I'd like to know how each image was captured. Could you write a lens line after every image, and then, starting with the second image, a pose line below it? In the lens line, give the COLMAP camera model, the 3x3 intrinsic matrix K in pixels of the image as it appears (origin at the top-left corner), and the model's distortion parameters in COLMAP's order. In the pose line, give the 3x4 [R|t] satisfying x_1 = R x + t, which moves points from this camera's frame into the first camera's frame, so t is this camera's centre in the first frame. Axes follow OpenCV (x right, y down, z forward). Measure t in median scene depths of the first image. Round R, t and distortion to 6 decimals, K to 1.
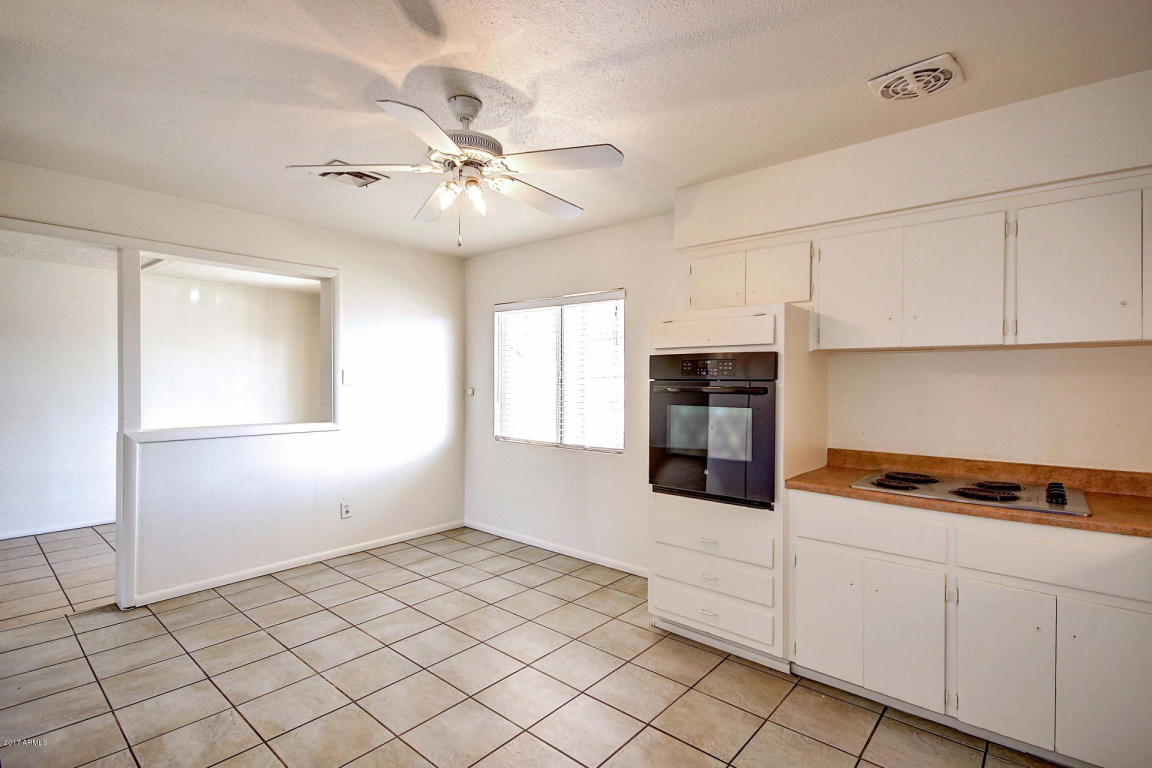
lens RADIAL K [[542.4, 0, 592.7], [0, 542.4, 383.1], [0, 0, 1]] dist [0.010575, -0.001059]
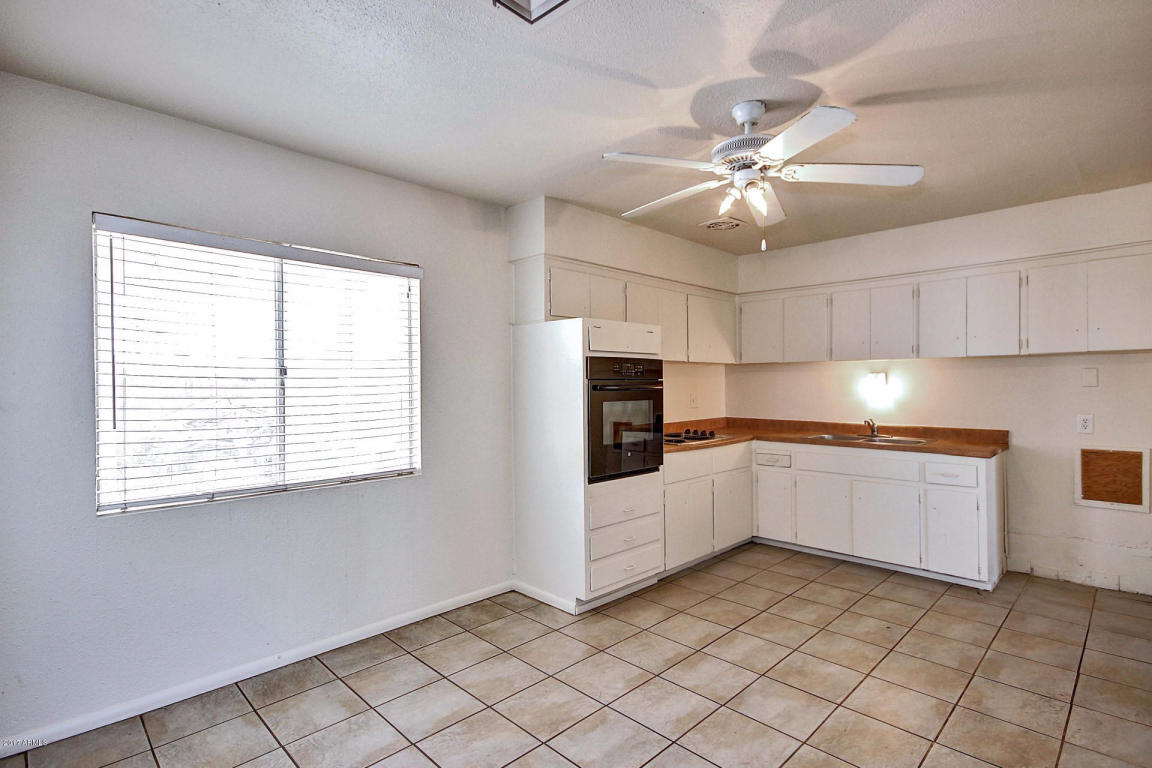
lens RADIAL K [[559.9, 0, 576.7], [0, 559.9, 387.6], [0, 0, 1]] dist [0.001272, 0.000111]
pose [[0.097915, -0.011564, 0.995128, -0.935007], [0.011001, 0.999884, 0.010536, -0.001913], [-0.995134, 0.009916, 0.098031, 0.872824]]
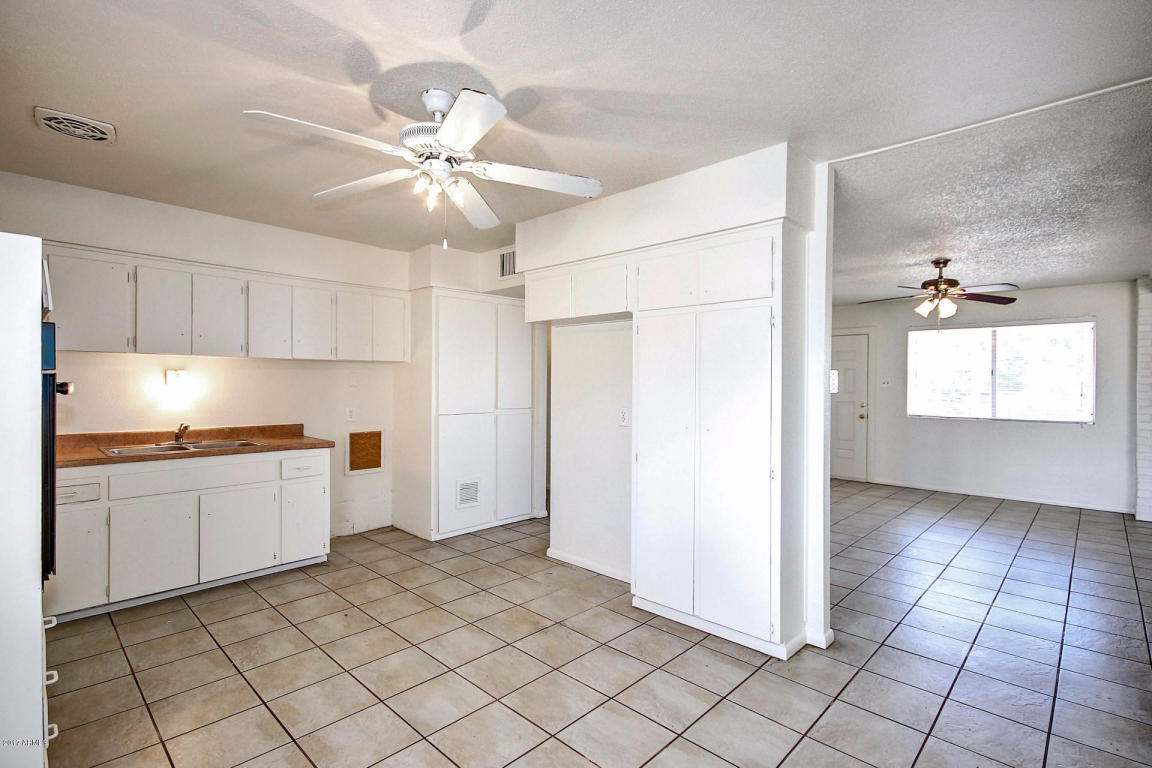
lens RADIAL K [[542.4, 0, 578.1], [0, 542.4, 385.4], [0, 0, 1]] dist [0.010575, -0.001059]
pose [[-0.997596, -0.008750, 0.068748, -0.398082], [-0.008109, 0.999921, 0.009595, -0.001300], [-0.068827, 0.009014, -0.997588, 1.400710]]
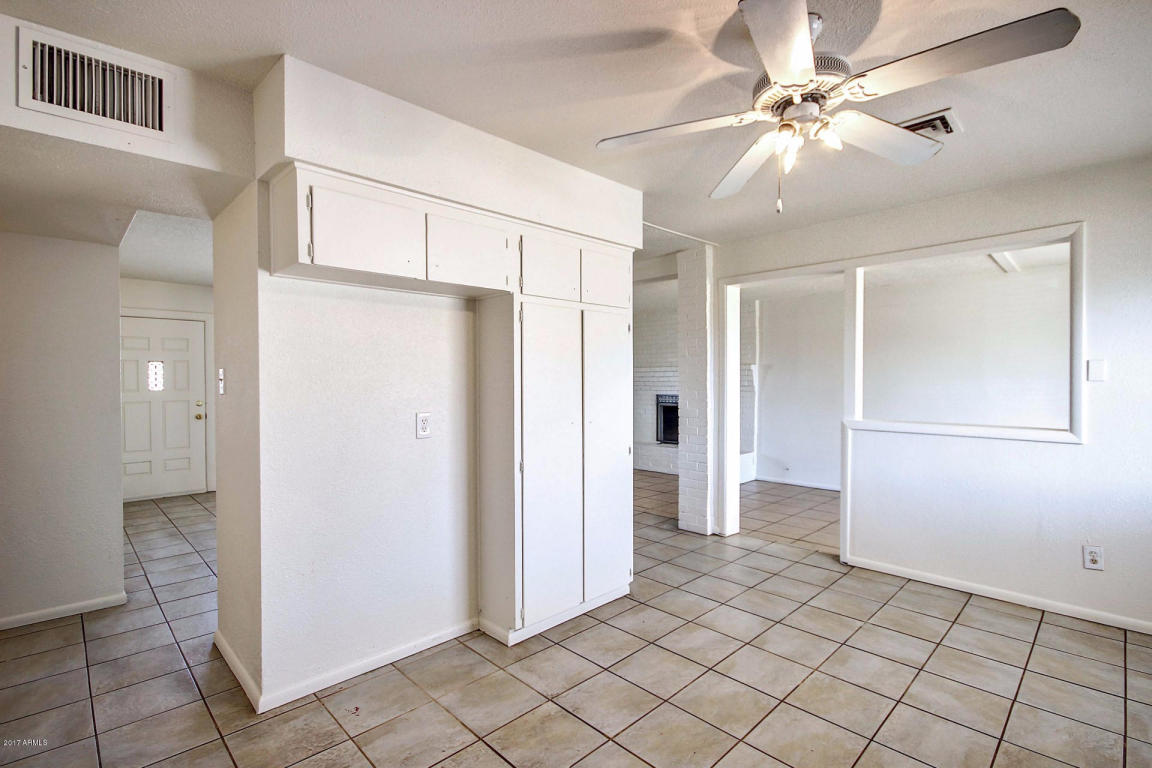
lens RADIAL K [[542.4, 0, 576.4], [0, 542.4, 379.2], [0, 0, 1]] dist [0.010575, -0.001059]
pose [[-0.097036, -0.000943, -0.995280, 0.428386], [-0.002538, 0.999997, -0.000700, 0.004589], [0.995278, 0.002458, -0.097038, 0.537574]]
